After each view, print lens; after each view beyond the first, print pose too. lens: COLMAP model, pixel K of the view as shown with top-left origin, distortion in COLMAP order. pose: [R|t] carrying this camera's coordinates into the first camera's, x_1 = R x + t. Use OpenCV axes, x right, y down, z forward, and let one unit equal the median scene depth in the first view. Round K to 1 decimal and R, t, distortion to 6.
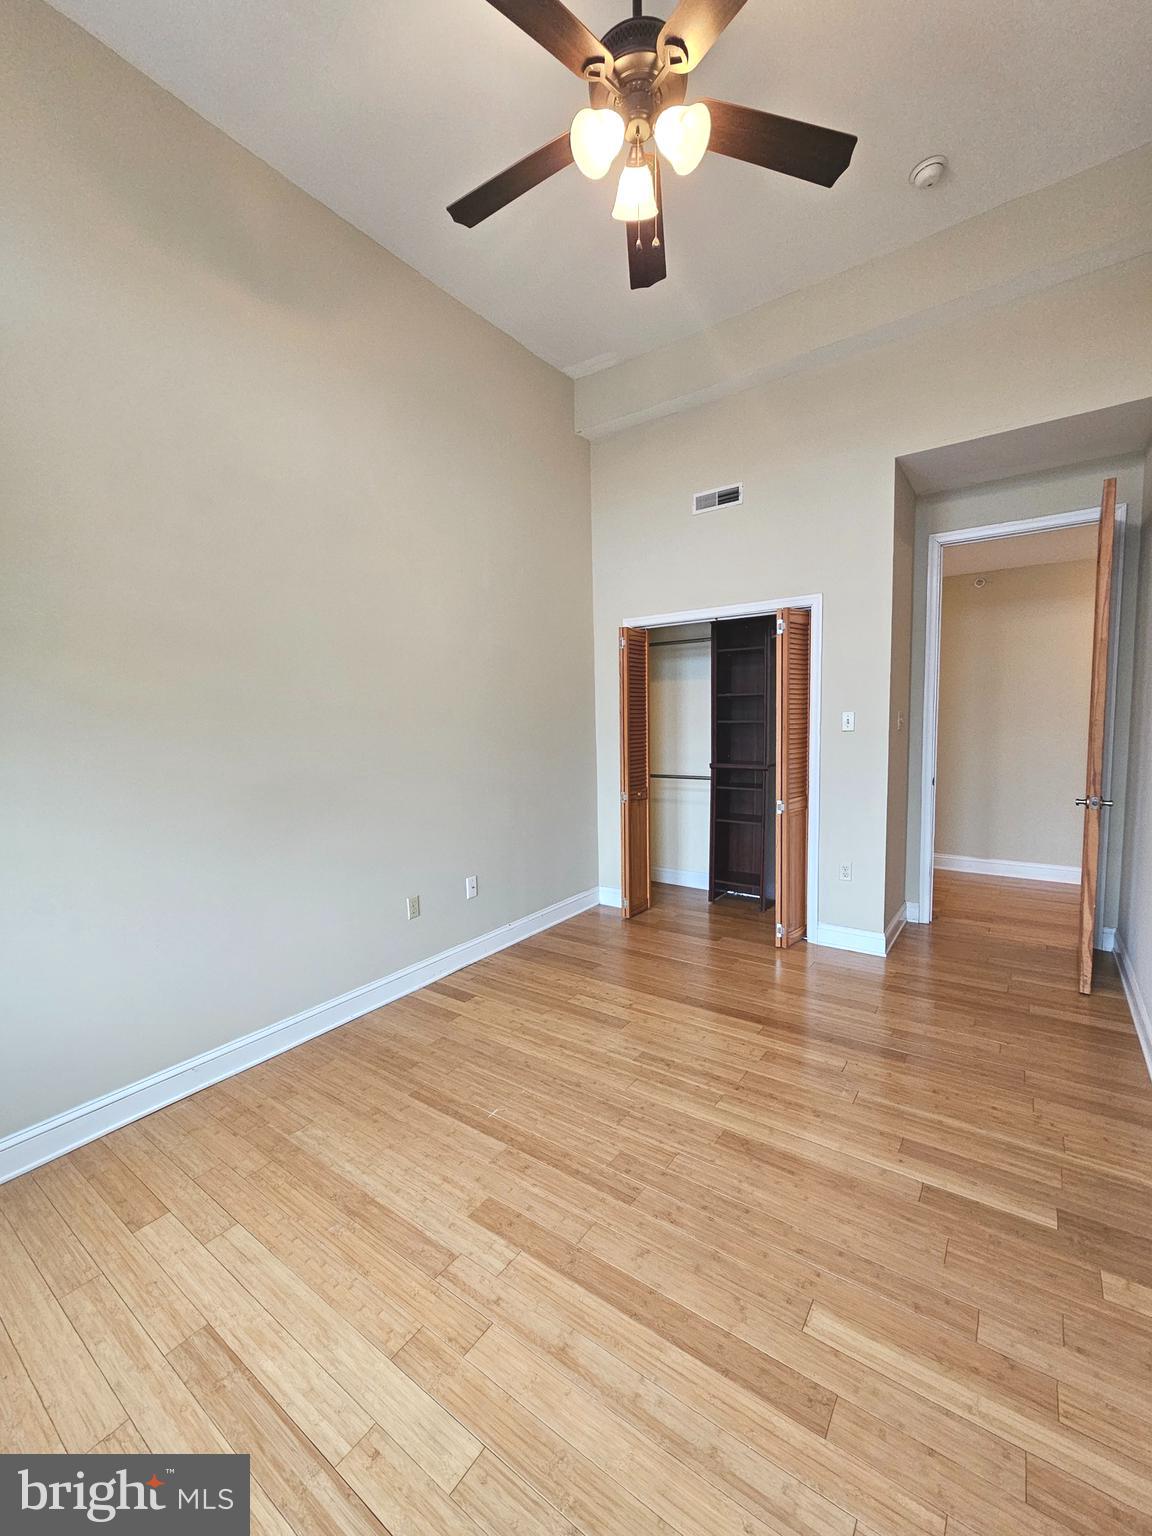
lens RADIAL K [[621.5, 0, 563.0], [0, 621.5, 765.4], [0, 0, 1]] dist [0.018752, 0.000110]
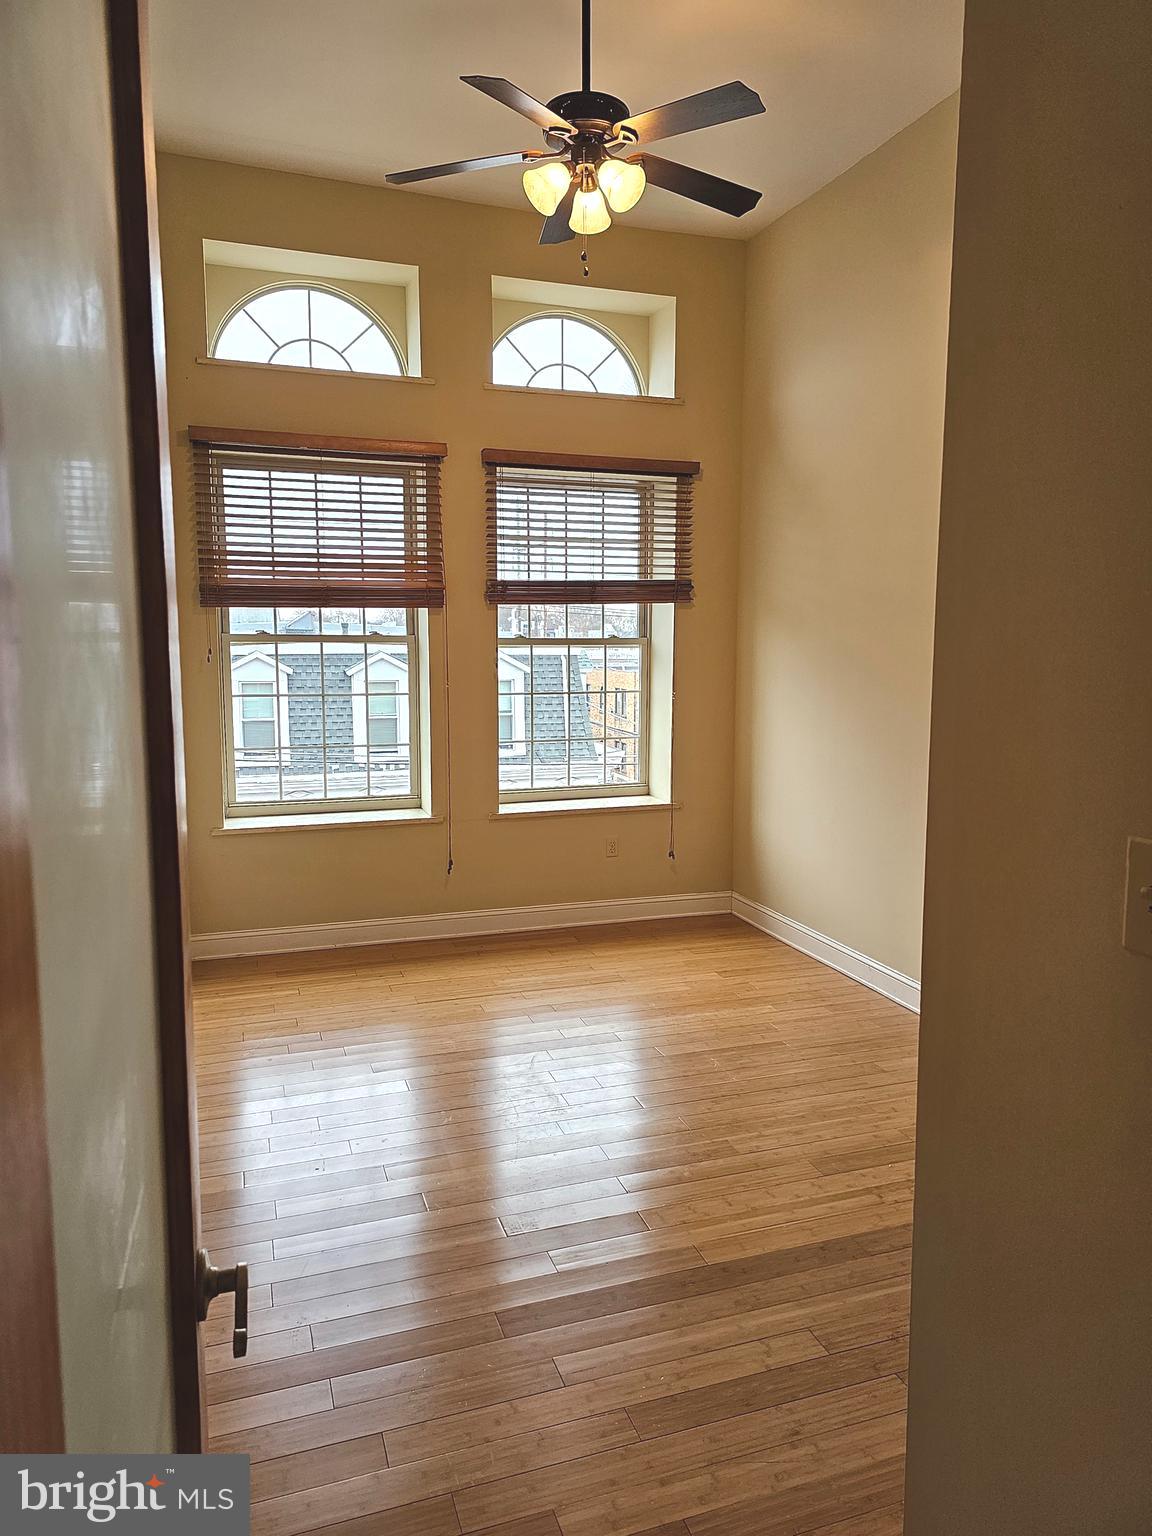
lens RADIAL K [[1037.7, 0, 574.8], [0, 1037.7, 763.6], [0, 0, 1]] dist [0.048055, -0.042054]
pose [[-0.558488, 0.127431, -0.819666, 0.939274], [-0.055208, 0.980229, 0.190009, -0.169632], [0.827673, 0.151370, -0.540411, 1.136500]]
